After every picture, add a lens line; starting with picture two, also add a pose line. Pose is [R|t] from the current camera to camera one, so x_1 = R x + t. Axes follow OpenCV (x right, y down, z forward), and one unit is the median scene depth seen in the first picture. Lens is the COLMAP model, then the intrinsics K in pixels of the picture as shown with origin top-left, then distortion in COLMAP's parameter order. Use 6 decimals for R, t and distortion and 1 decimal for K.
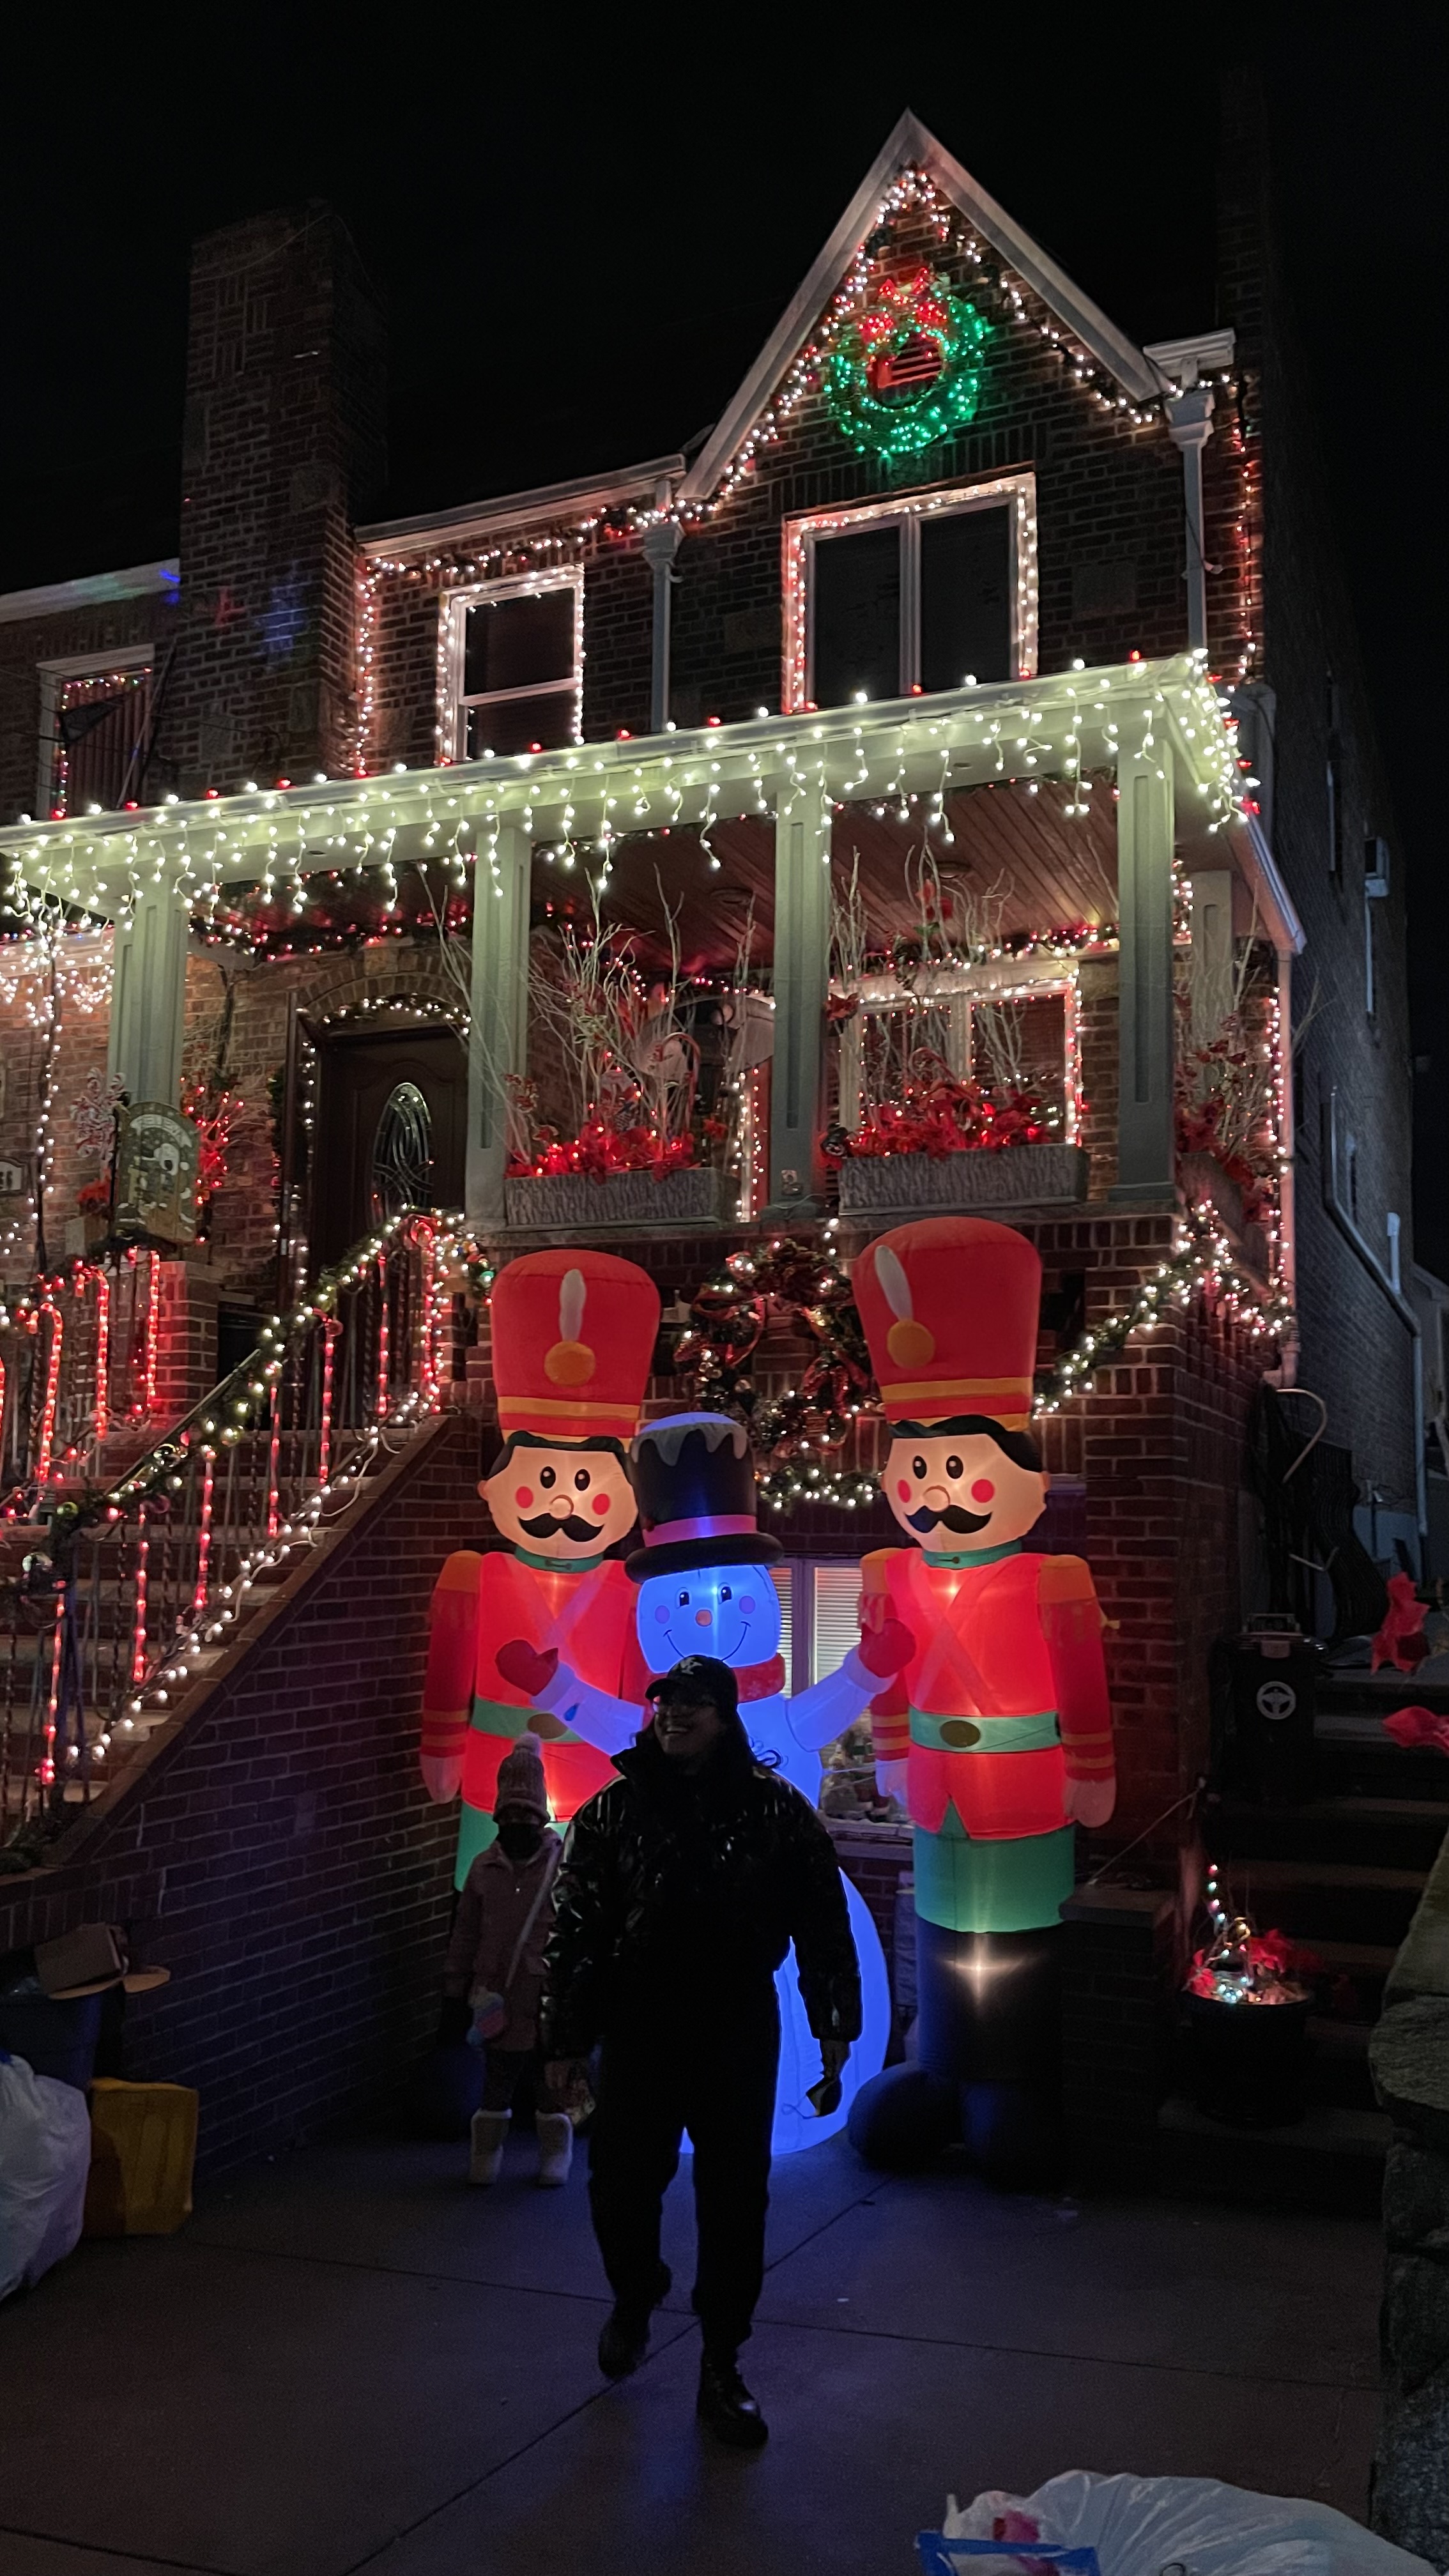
lens RADIAL K [[1950.1, 0, 746.6], [0, 1950.1, 1301.4], [0, 0, 1]] dist [0.039346, -0.054551]
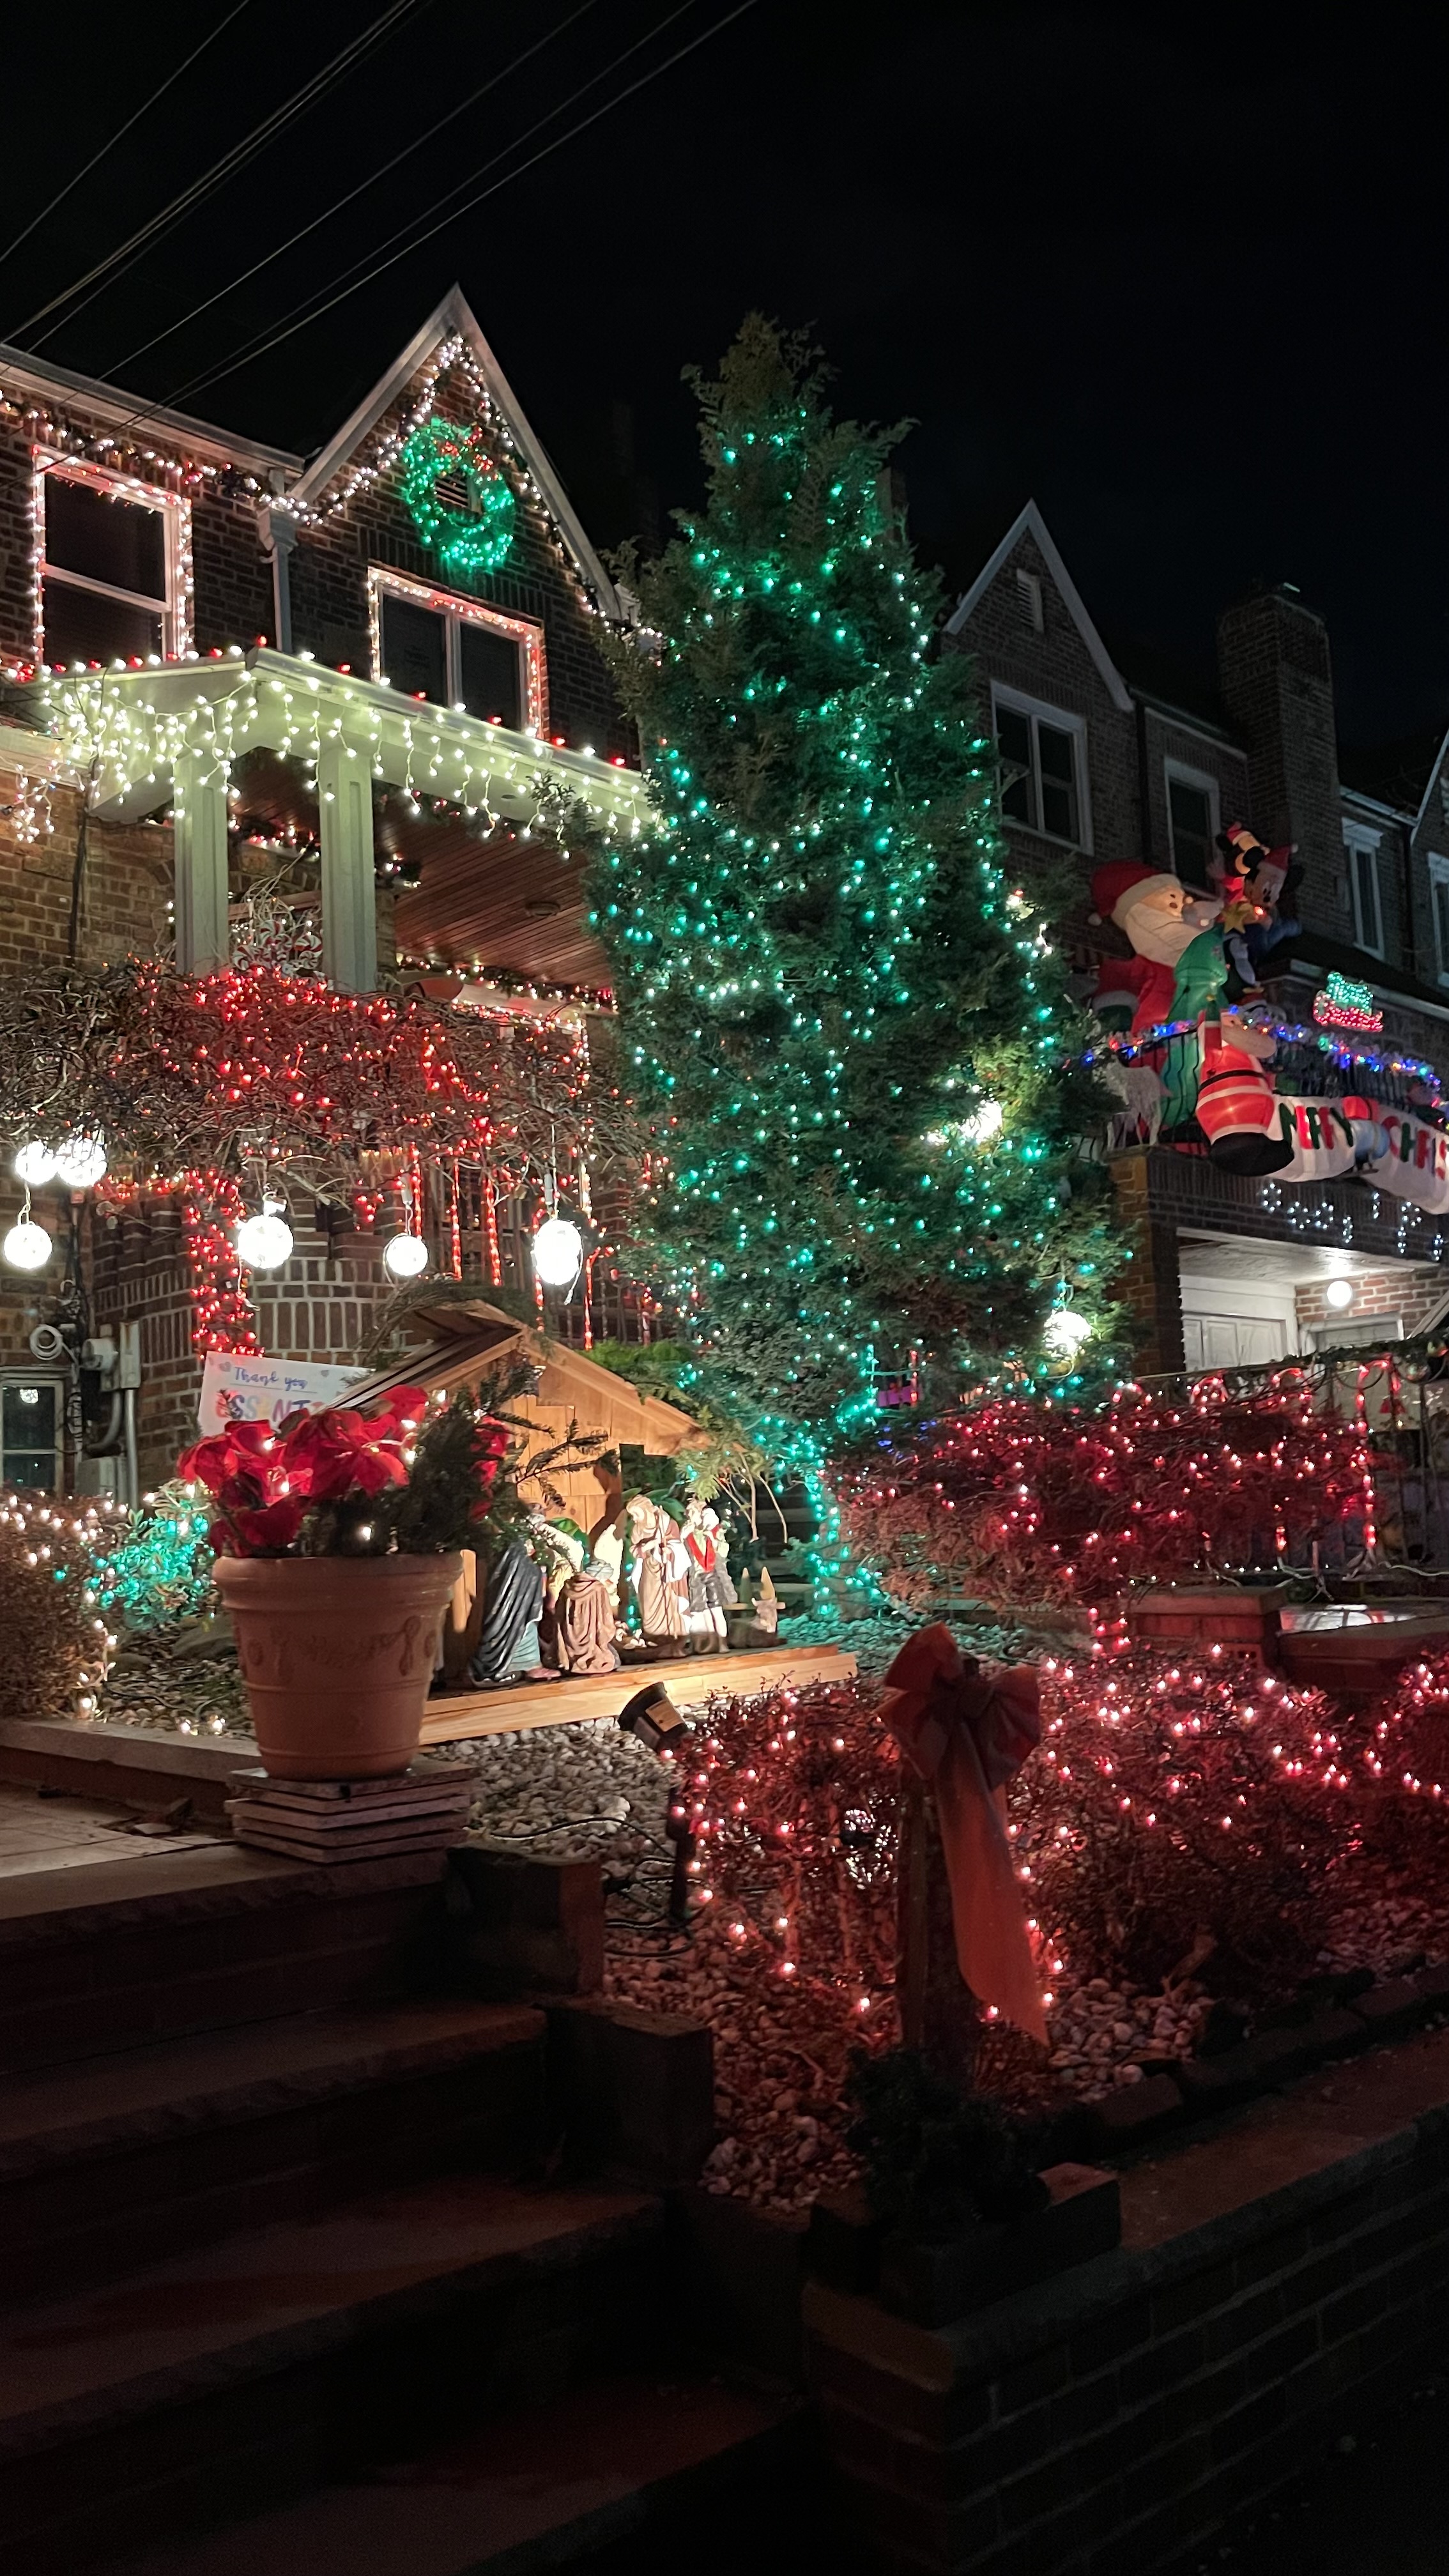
lens RADIAL K [[1950.1, 0, 691.2], [0, 1950.1, 1320.4], [0, 0, 1]] dist [0.039346, -0.054551]
pose [[0.403938, 0.071896, 0.911957, -0.939429], [-0.051427, 0.997115, -0.055831, 0.100580], [-0.913340, -0.024347, 0.406470, 0.354694]]
